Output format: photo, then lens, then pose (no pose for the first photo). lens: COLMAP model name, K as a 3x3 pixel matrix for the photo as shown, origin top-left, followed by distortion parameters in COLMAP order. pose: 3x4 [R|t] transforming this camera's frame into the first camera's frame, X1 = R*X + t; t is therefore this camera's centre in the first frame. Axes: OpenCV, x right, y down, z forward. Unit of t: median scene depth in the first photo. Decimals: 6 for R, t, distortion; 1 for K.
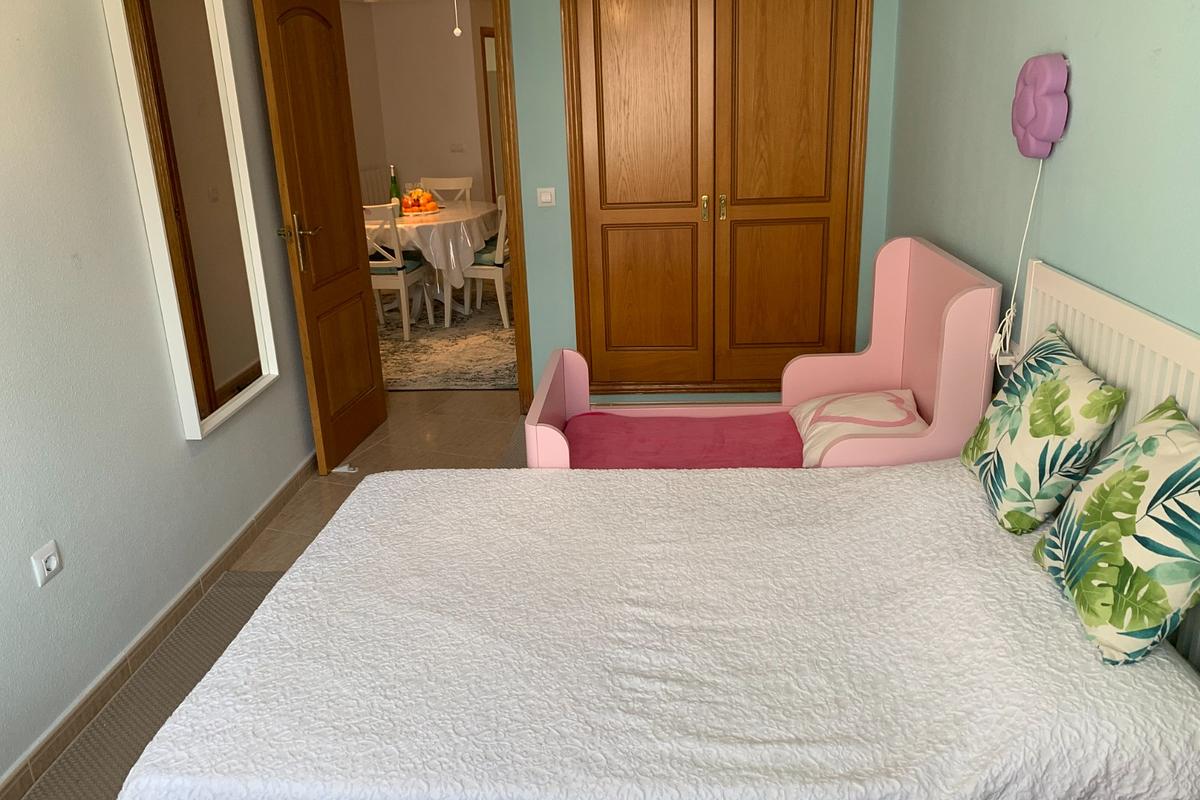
lens RADIAL K [[939.0, 0, 591.3], [0, 939.0, 395.7], [0, 0, 1]] dist [0.037409, -0.018610]
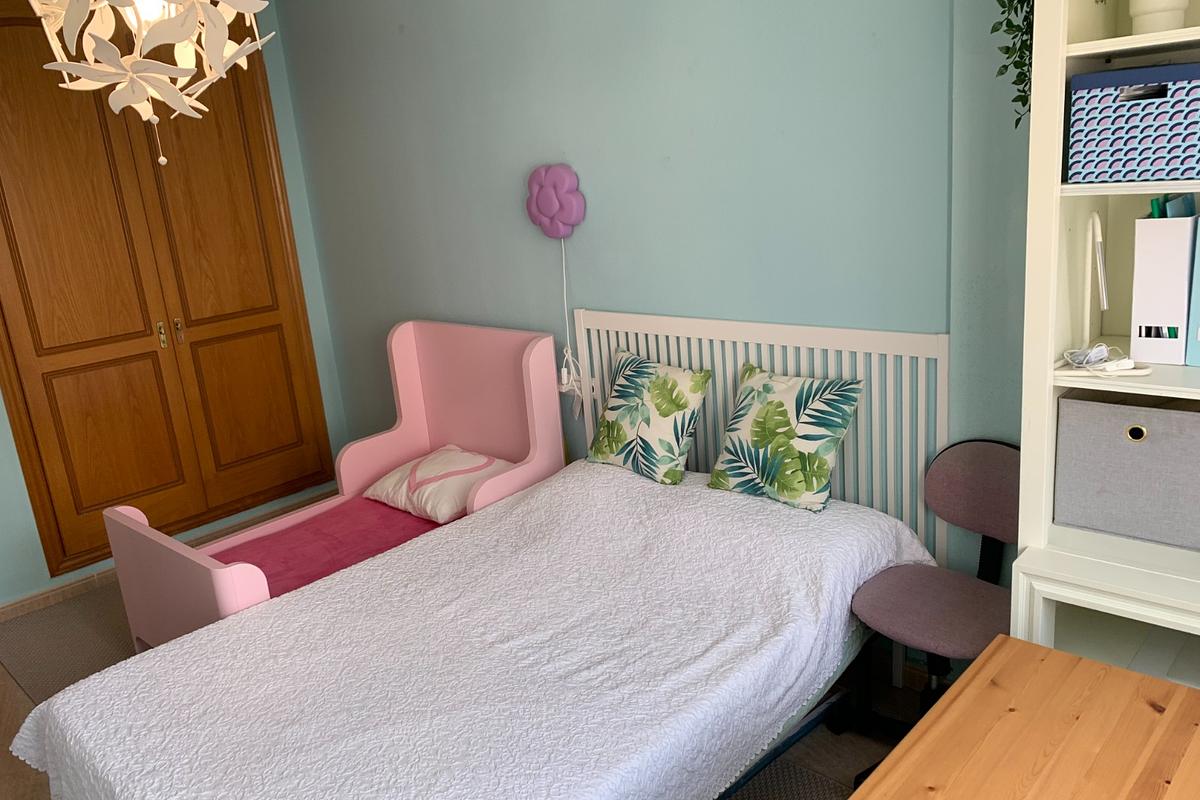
lens RADIAL K [[939.0, 0, 628.1], [0, 939.0, 403.2], [0, 0, 1]] dist [0.037409, -0.018610]
pose [[0.619759, -0.226078, 0.751524, -0.621739], [0.306694, 0.951228, 0.033233, -0.040534], [-0.722384, 0.209891, 0.658869, 0.084438]]
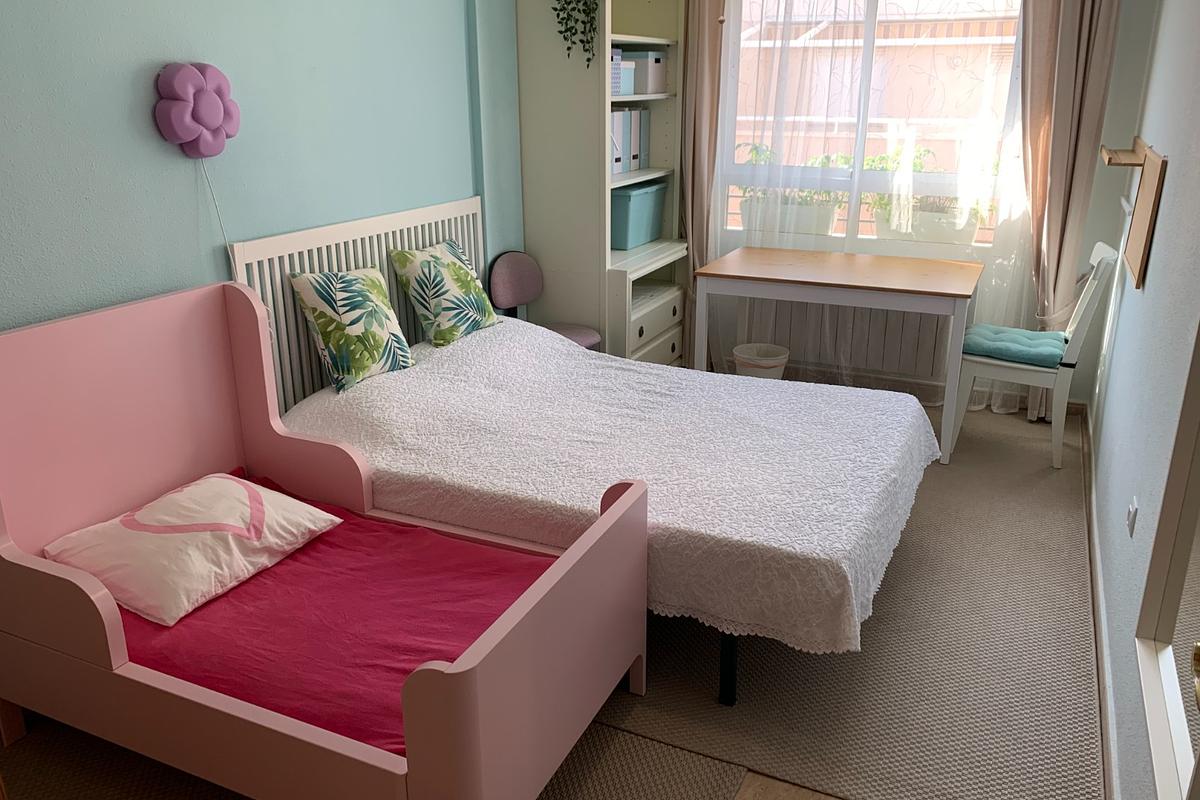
lens RADIAL K [[939.0, 0, 596.7], [0, 939.0, 399.0], [0, 0, 1]] dist [0.037409, -0.018610]
pose [[-0.931219, -0.067084, 0.358233, -0.444016], [0.158999, 0.809671, 0.564936, -0.542850], [-0.327949, 0.583038, -0.743315, 1.731792]]
